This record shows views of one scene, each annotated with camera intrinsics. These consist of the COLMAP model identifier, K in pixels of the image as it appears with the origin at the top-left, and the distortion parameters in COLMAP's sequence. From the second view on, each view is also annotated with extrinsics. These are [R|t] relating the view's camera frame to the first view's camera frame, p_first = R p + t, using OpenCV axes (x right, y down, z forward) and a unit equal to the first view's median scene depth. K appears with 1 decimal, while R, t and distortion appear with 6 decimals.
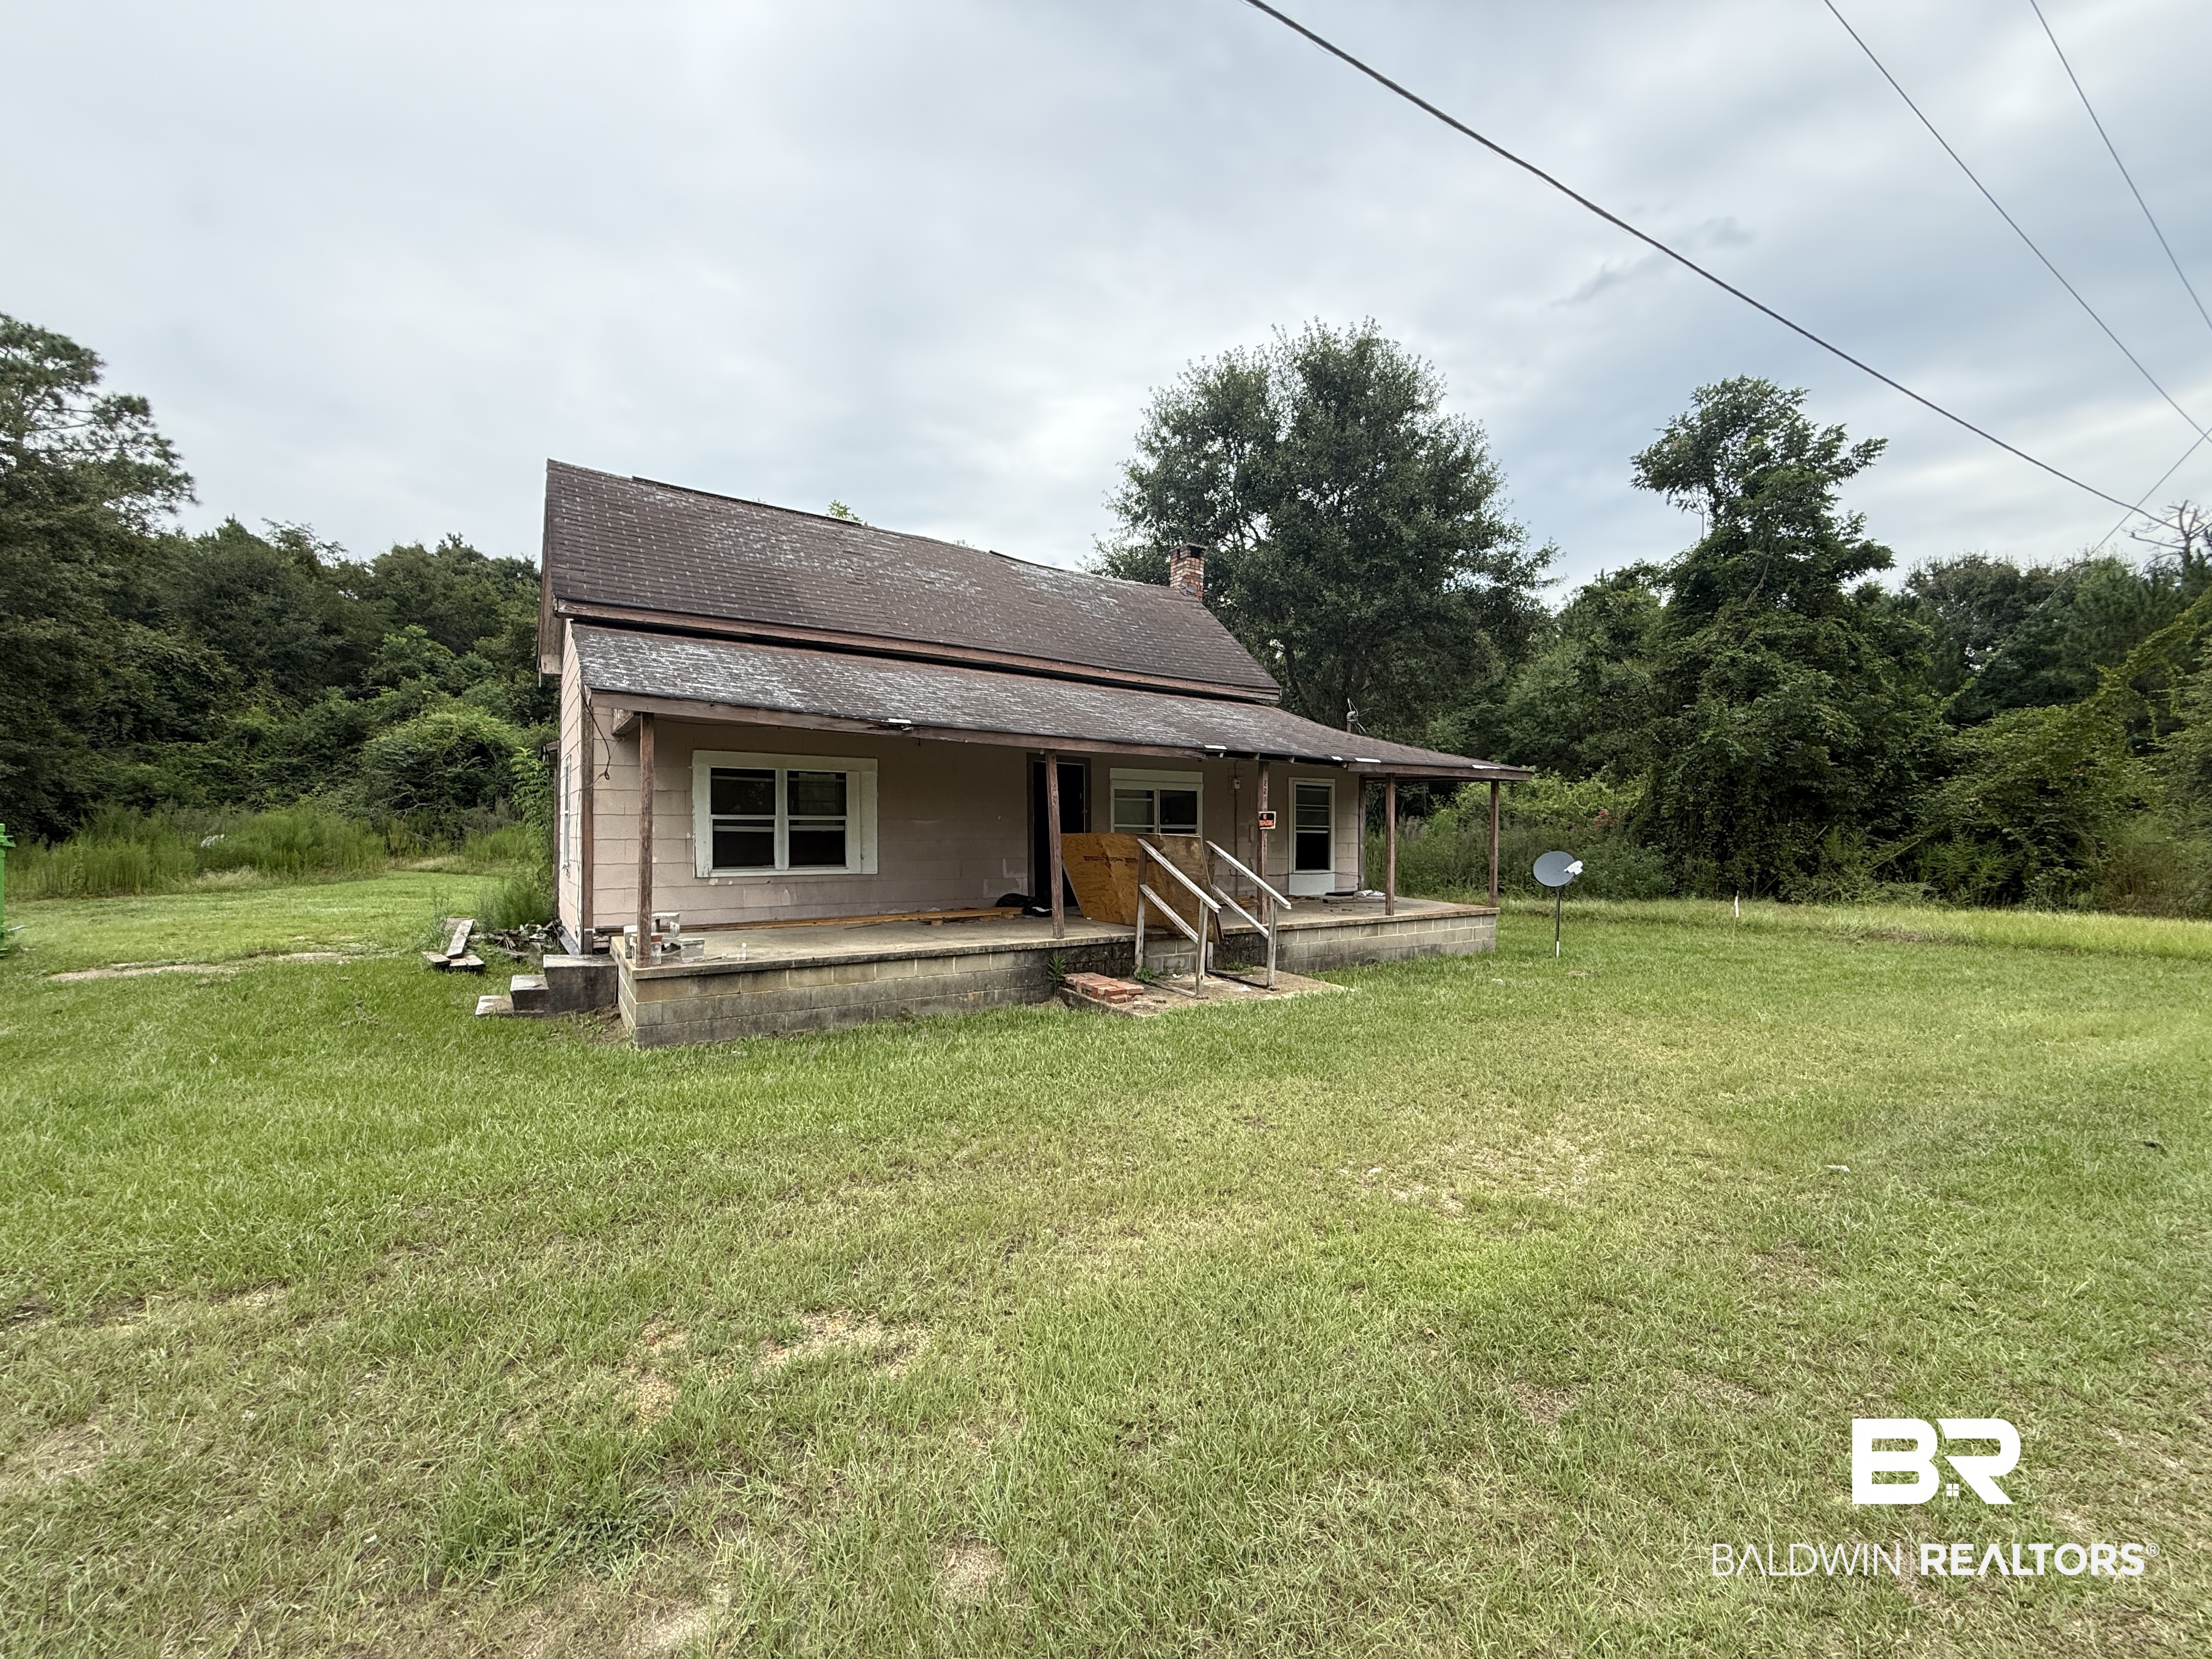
lens RADIAL K [[882.5, 0, 1099.2], [0, 882.5, 823.6], [0, 0, 1]] dist [0.001620, 0.000665]
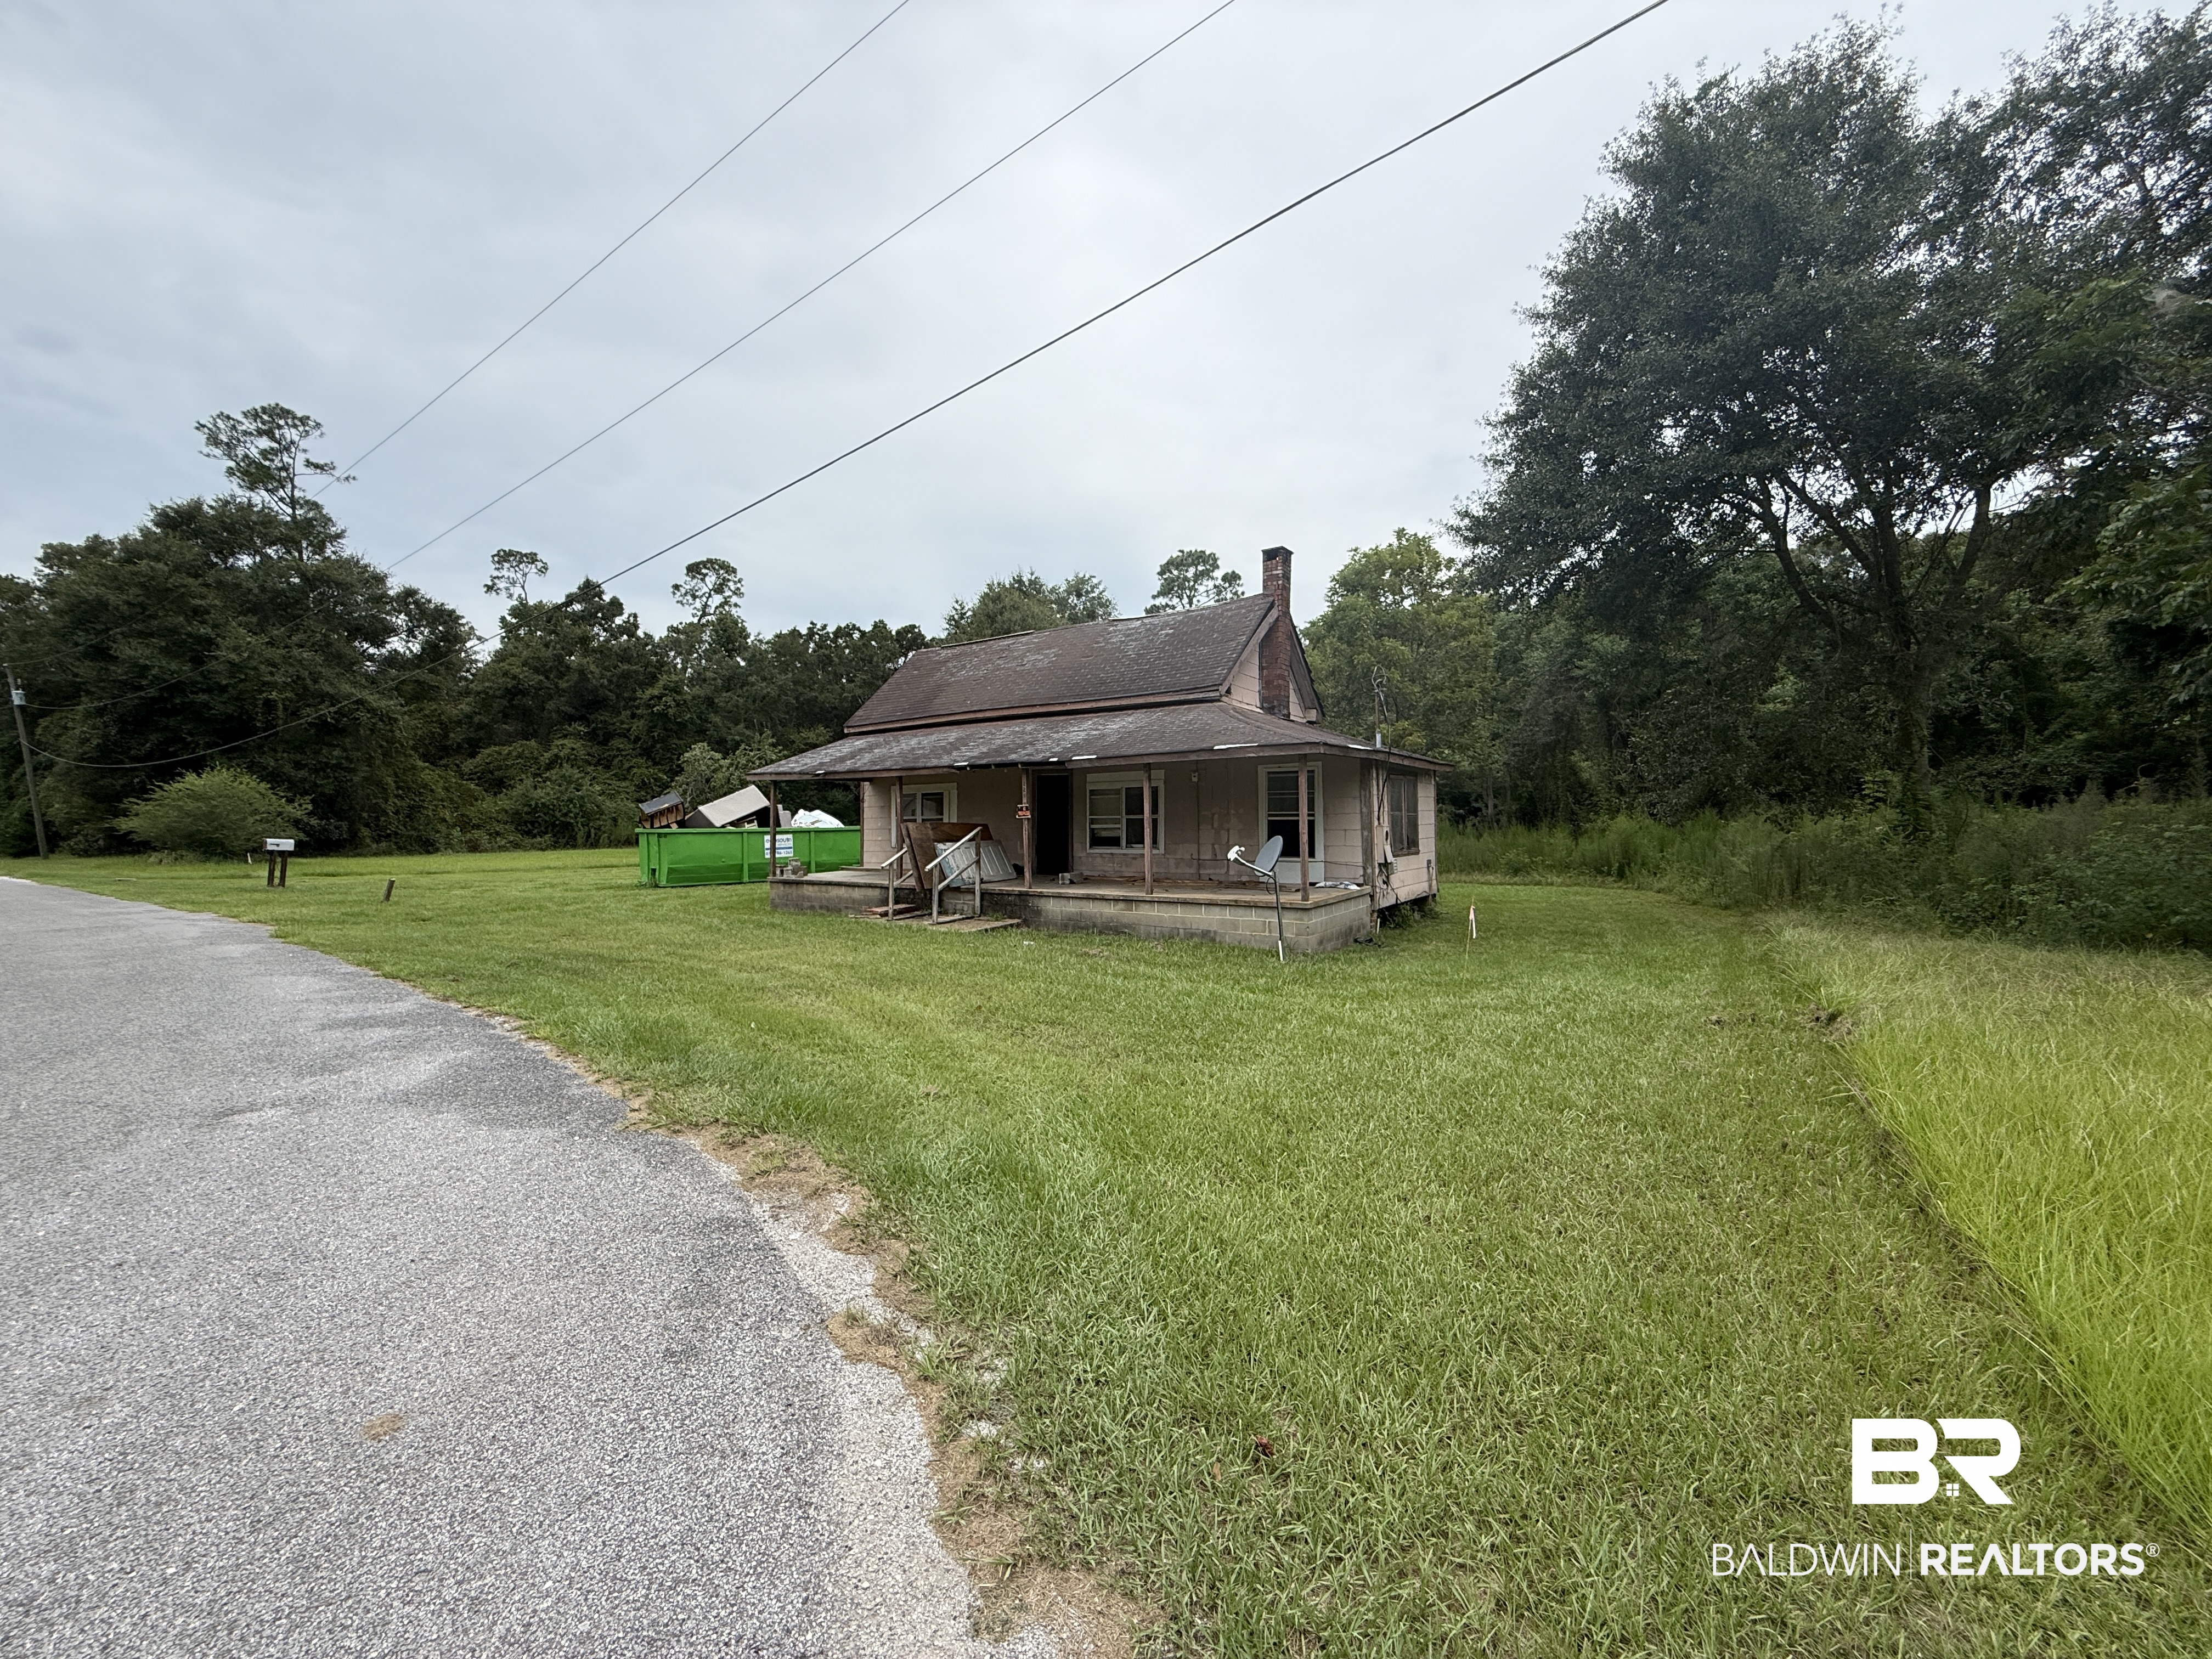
lens RADIAL K [[882.5, 0, 1102.5], [0, 882.5, 832.1], [0, 0, 1]] dist [0.001620, 0.000665]
pose [[0.367465, -0.005786, -0.930019, 1.307545], [0.015623, 0.999878, -0.000048, 0.026157], [0.929906, -0.014512, 0.367510, 0.547089]]
